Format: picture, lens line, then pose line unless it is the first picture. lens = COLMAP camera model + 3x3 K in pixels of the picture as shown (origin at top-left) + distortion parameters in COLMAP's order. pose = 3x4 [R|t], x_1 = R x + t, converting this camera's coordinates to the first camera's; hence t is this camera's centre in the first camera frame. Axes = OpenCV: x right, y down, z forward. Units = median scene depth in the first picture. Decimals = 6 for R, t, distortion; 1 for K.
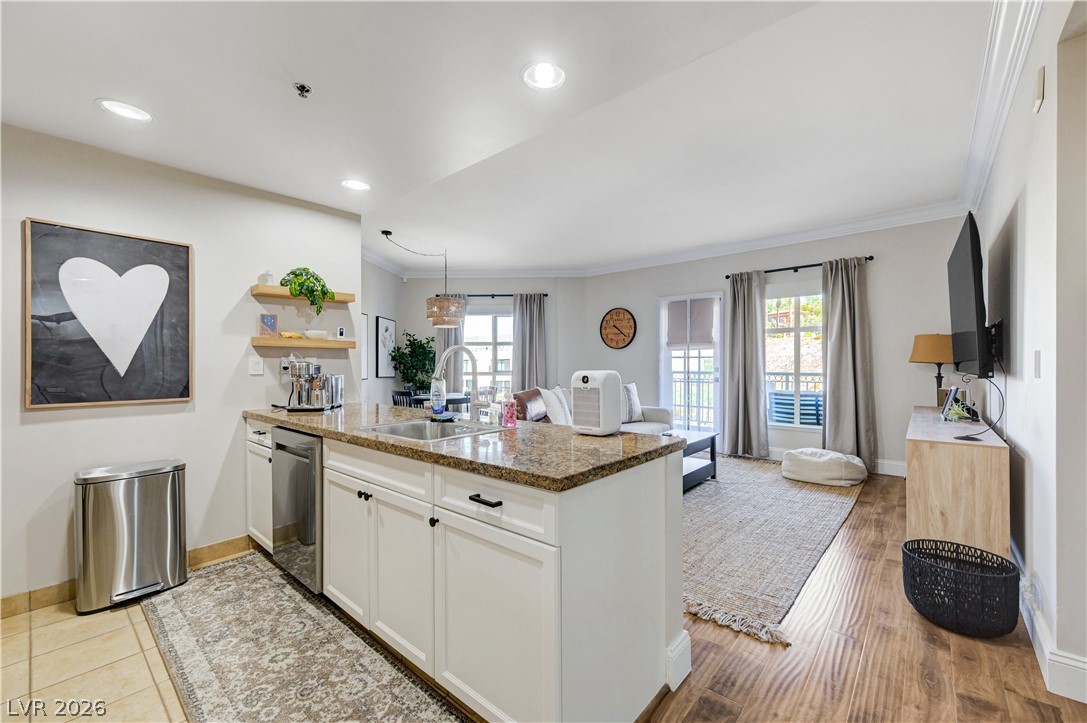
lens RADIAL K [[438.6, 0, 563.3], [0, 438.6, 364.9], [0, 0, 1]] dist [0.000392, 0.000215]
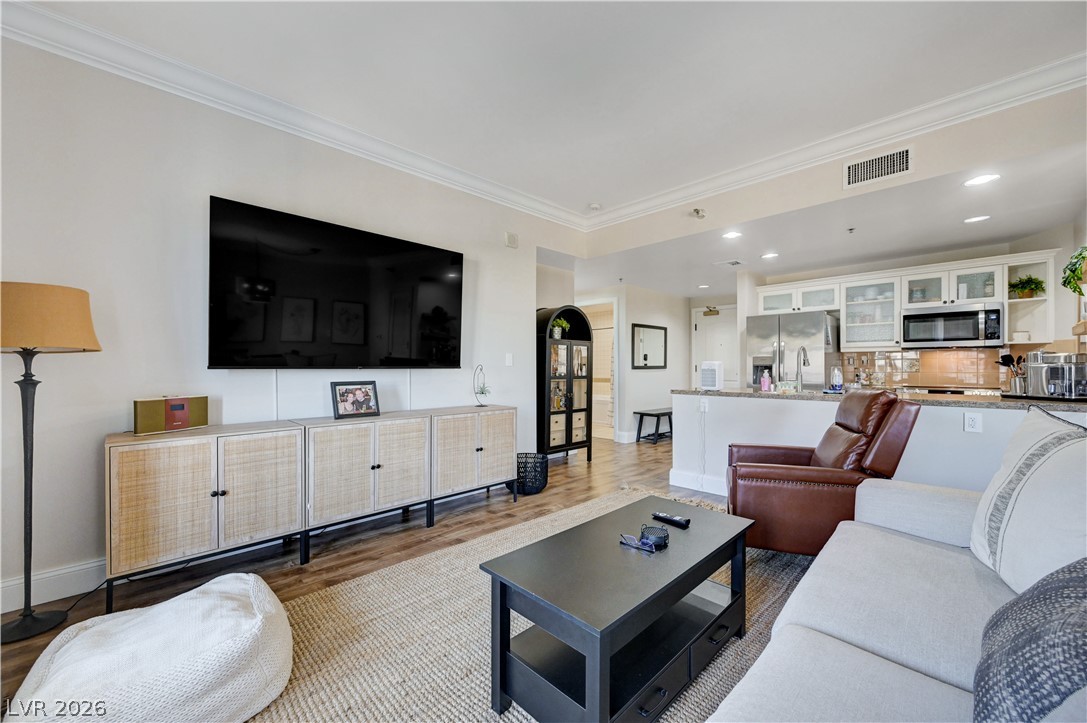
lens RADIAL K [[429.4, 0, 549.1], [0, 429.4, 367.0], [0, 0, 1]] dist [0.000204, 0.000154]
pose [[-0.995623, 0.004497, 0.093357, 0.279530], [0.004882, 0.999981, 0.003894, 0.012517], [-0.093338, 0.004333, -0.995625, 1.312108]]
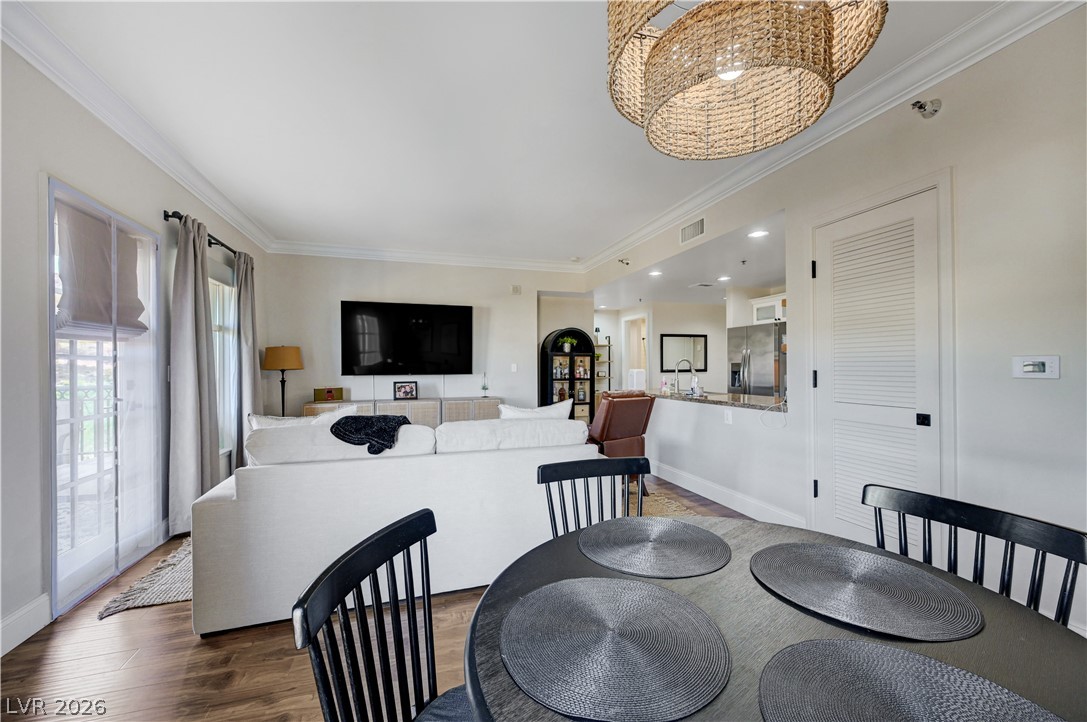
lens RADIAL K [[429.4, 0, 549.1], [0, 429.4, 366.5], [0, 0, 1]] dist [0.000204, 0.000154]
pose [[-0.849019, 0.007649, 0.528307, -0.388940], [0.011240, 0.999930, 0.003585, -0.008344], [-0.528243, 0.008982, -0.849046, 1.544767]]
